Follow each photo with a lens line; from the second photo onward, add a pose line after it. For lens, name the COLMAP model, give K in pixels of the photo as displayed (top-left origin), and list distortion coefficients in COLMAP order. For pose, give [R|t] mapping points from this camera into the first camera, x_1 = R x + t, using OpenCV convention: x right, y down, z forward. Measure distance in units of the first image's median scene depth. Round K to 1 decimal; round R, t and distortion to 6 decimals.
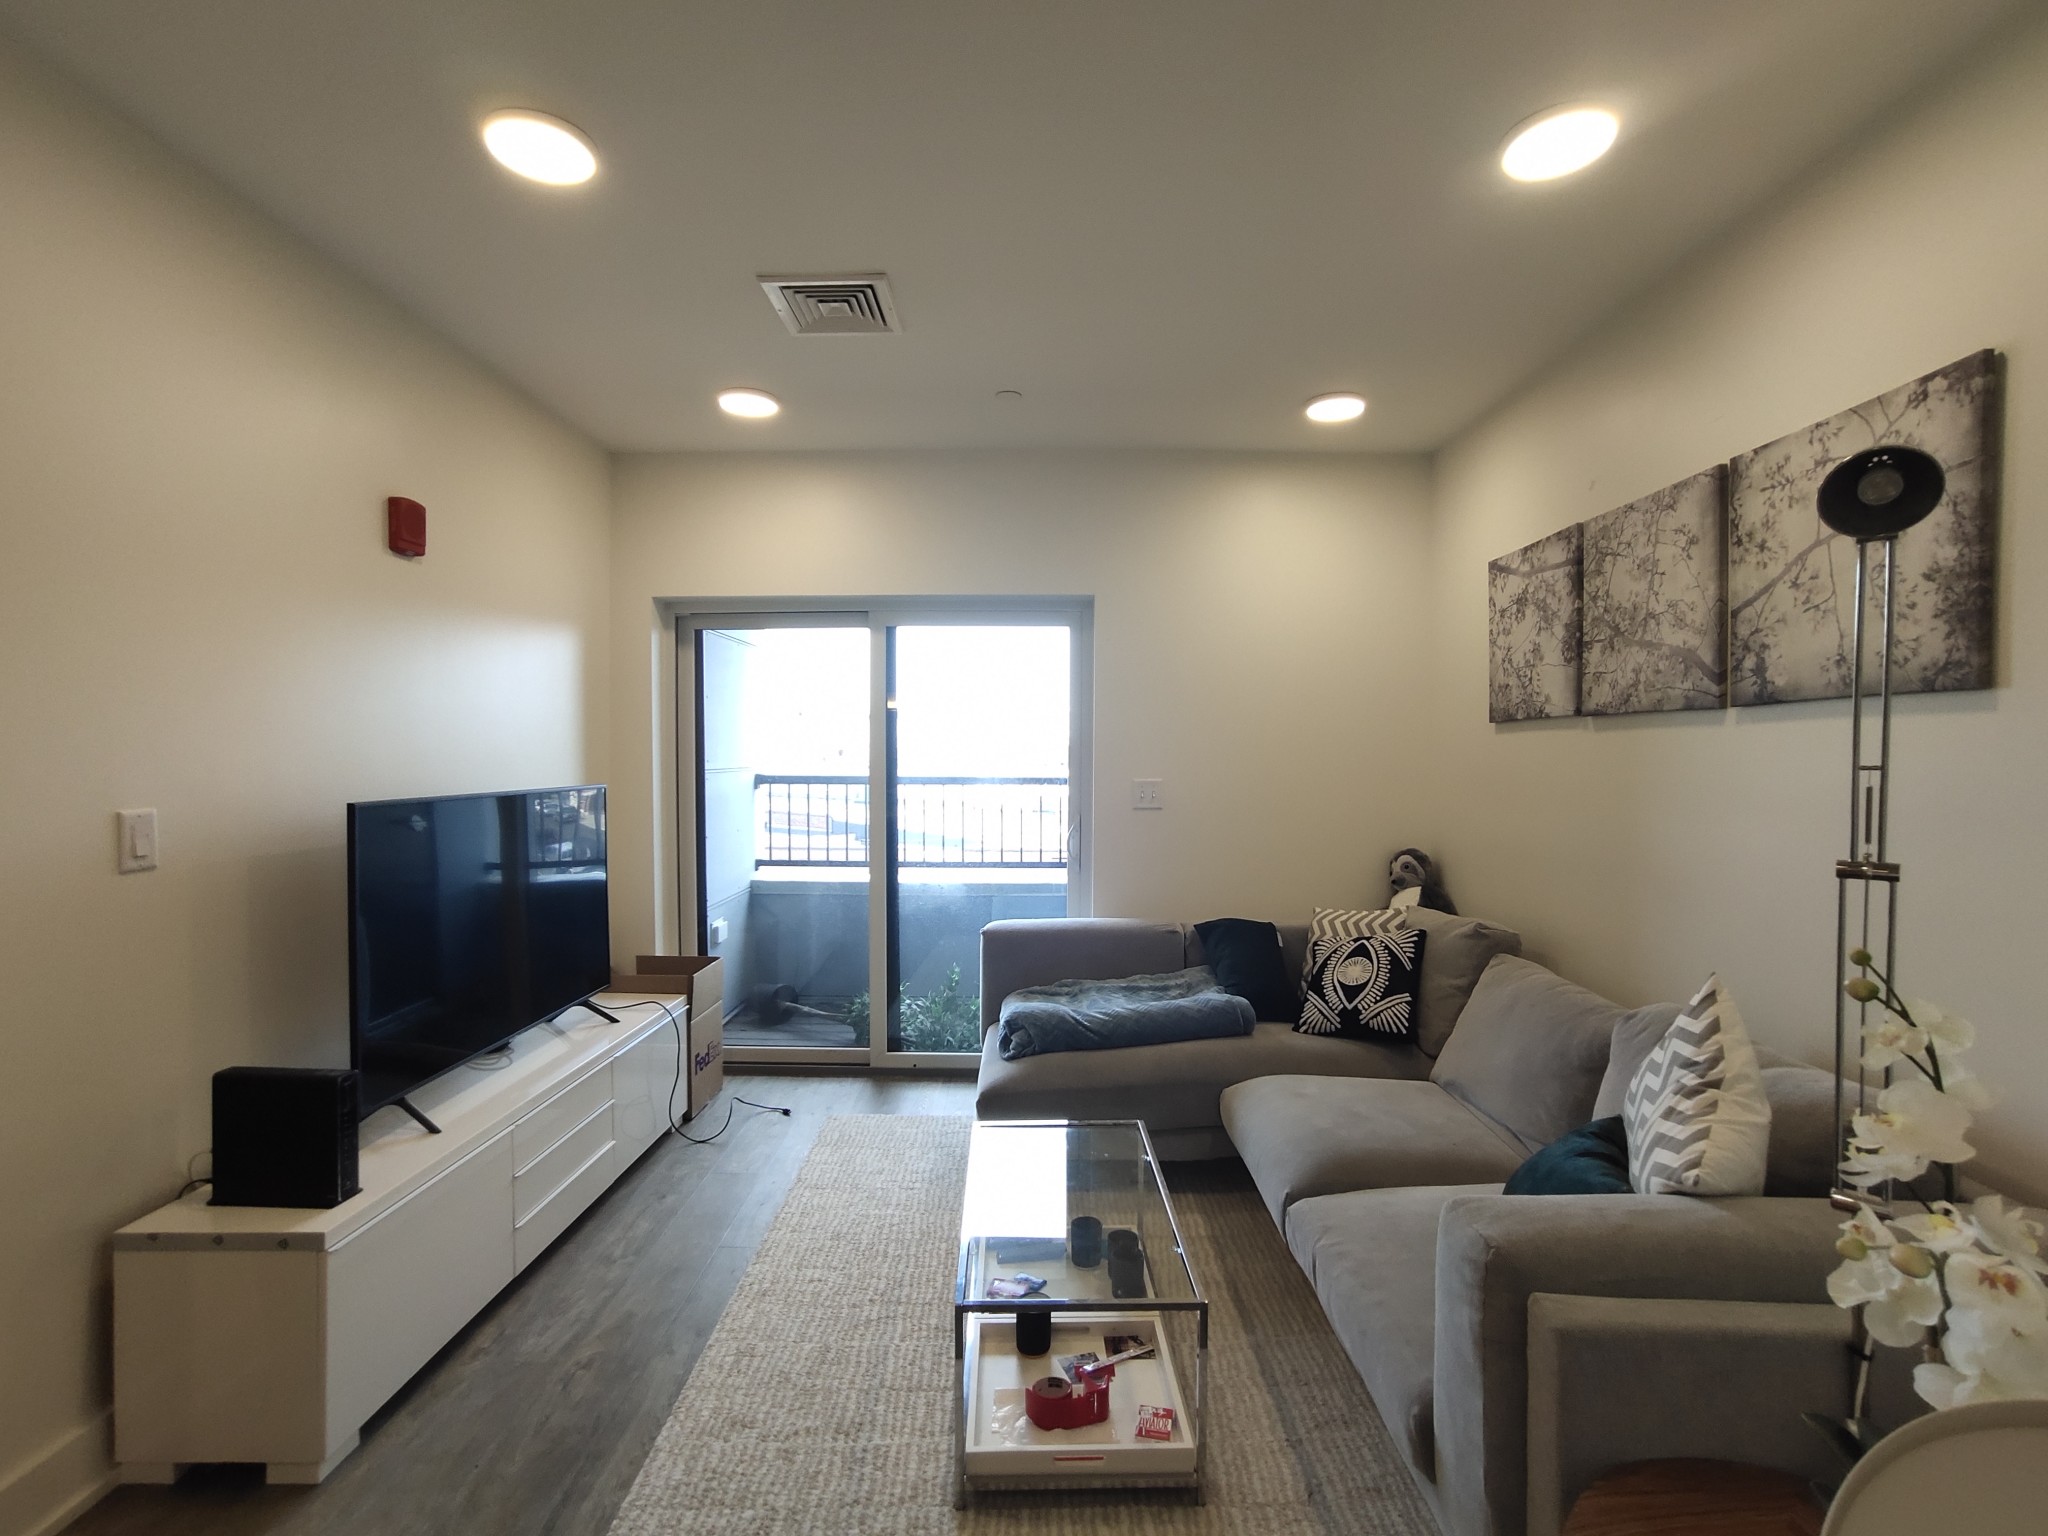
lens RADIAL K [[979.1, 0, 1028.4], [0, 979.1, 769.1], [0, 0, 1]] dist [-0.070746, 0.056258]
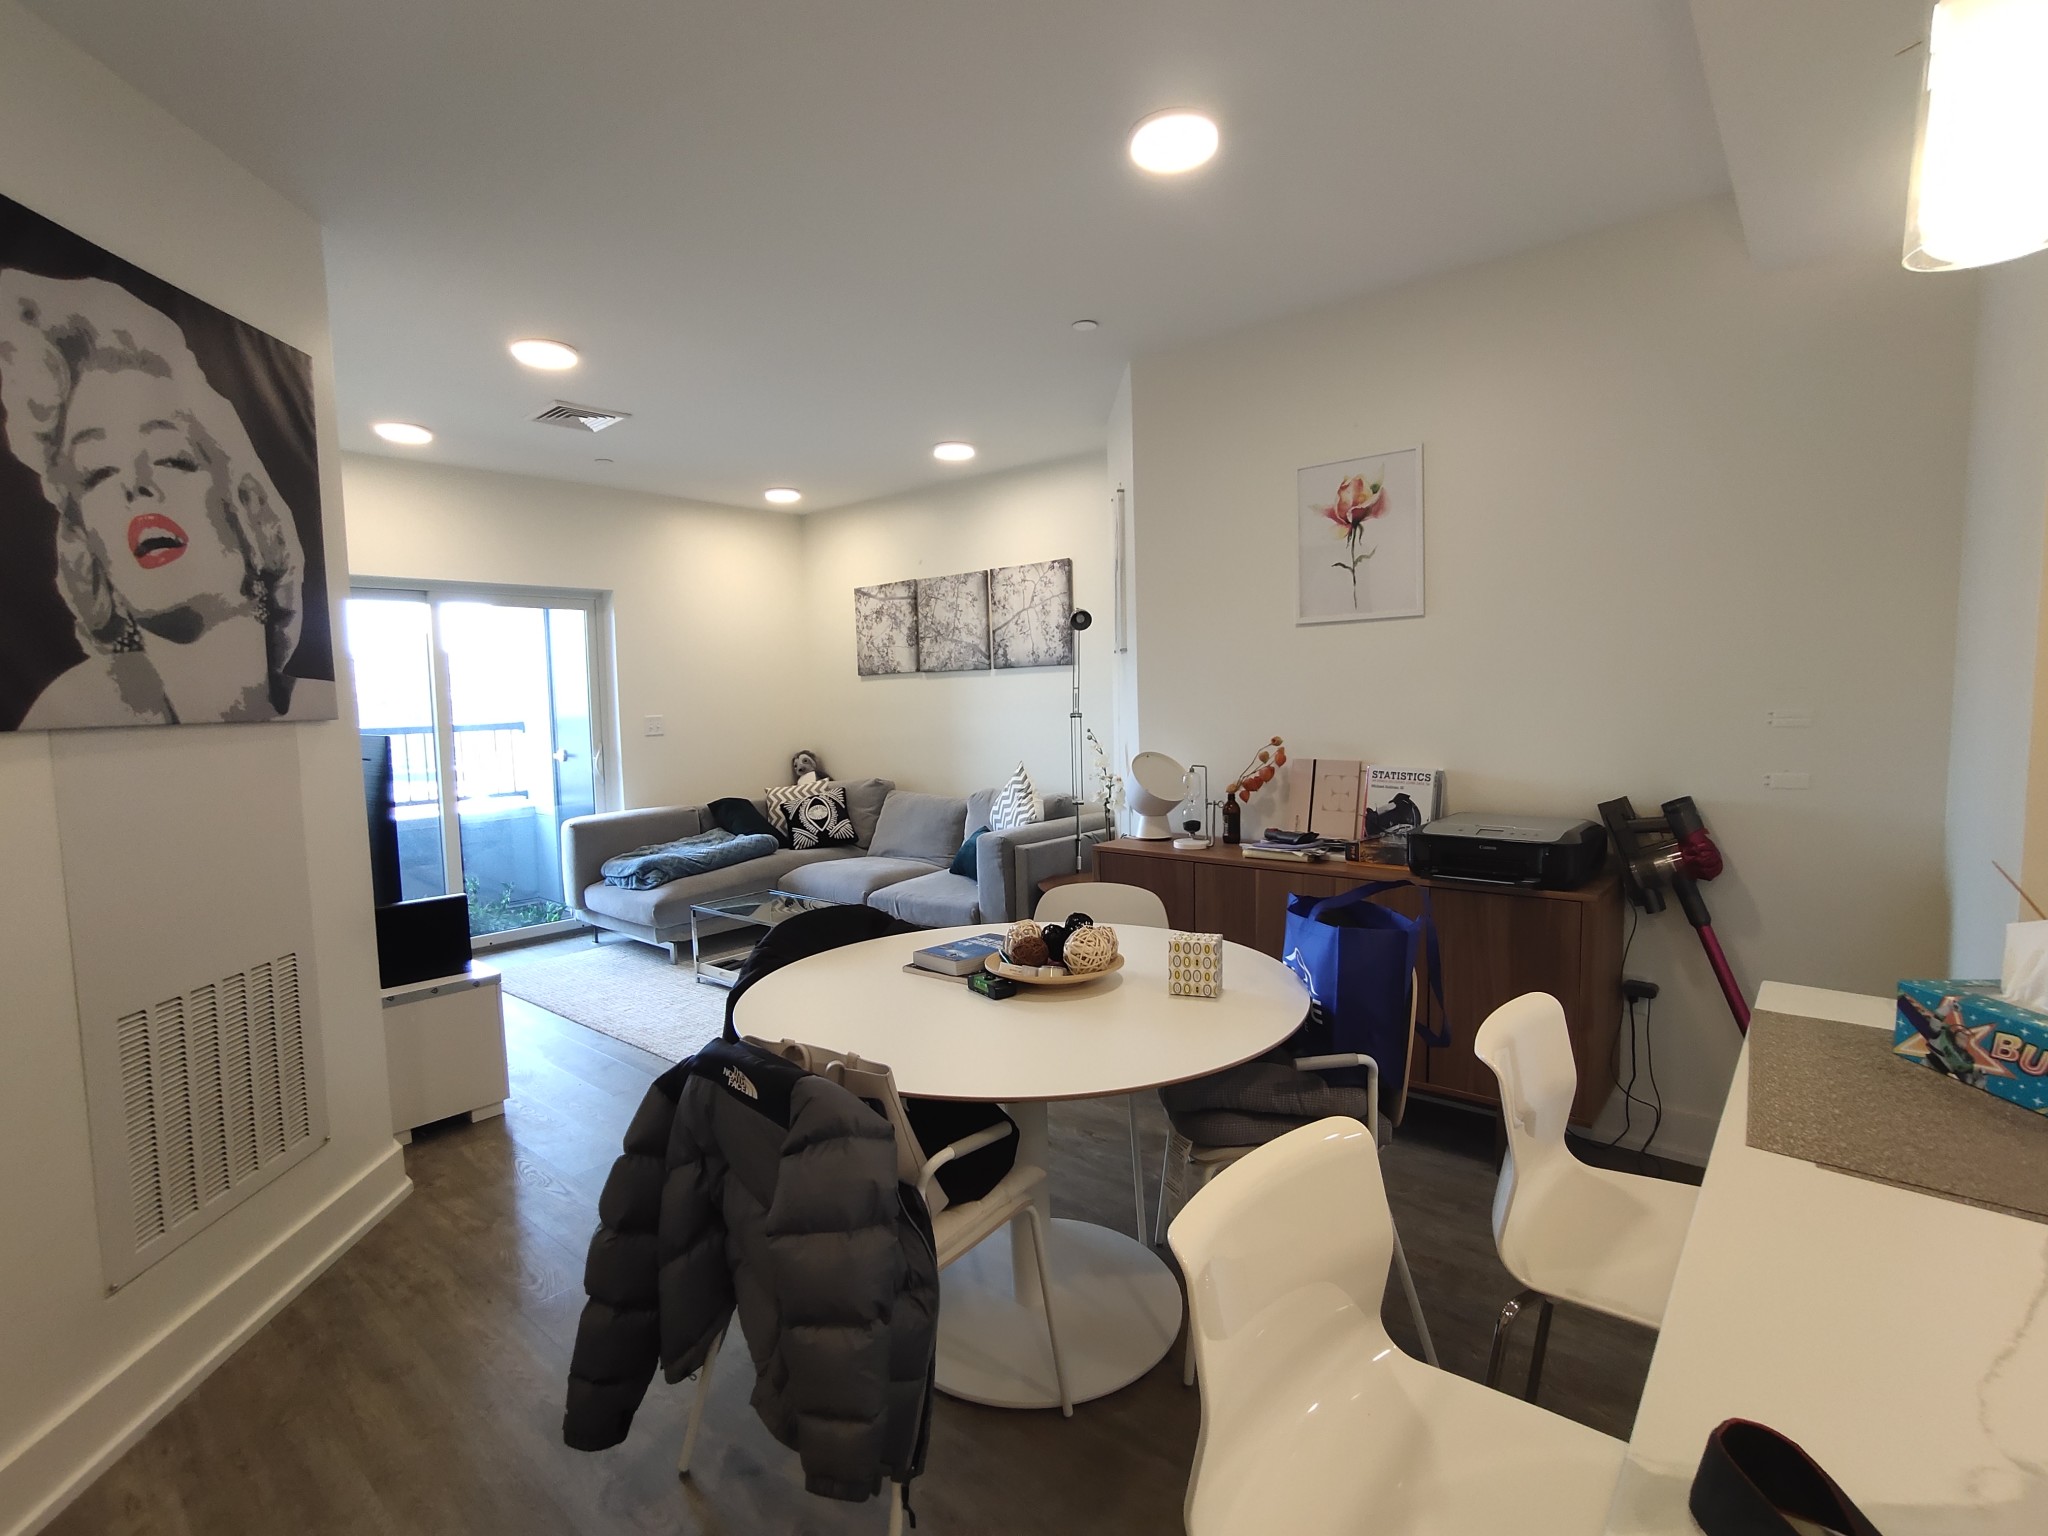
lens RADIAL K [[978.0, 0, 1037.2], [0, 978.0, 770.7], [0, 0, 1]] dist [-0.075562, 0.054381]
pose [[0.639275, -0.081310, 0.764668, -0.916183], [0.040771, 0.996579, 0.071885, 0.016388], [-0.767897, -0.014778, 0.640403, -0.569206]]
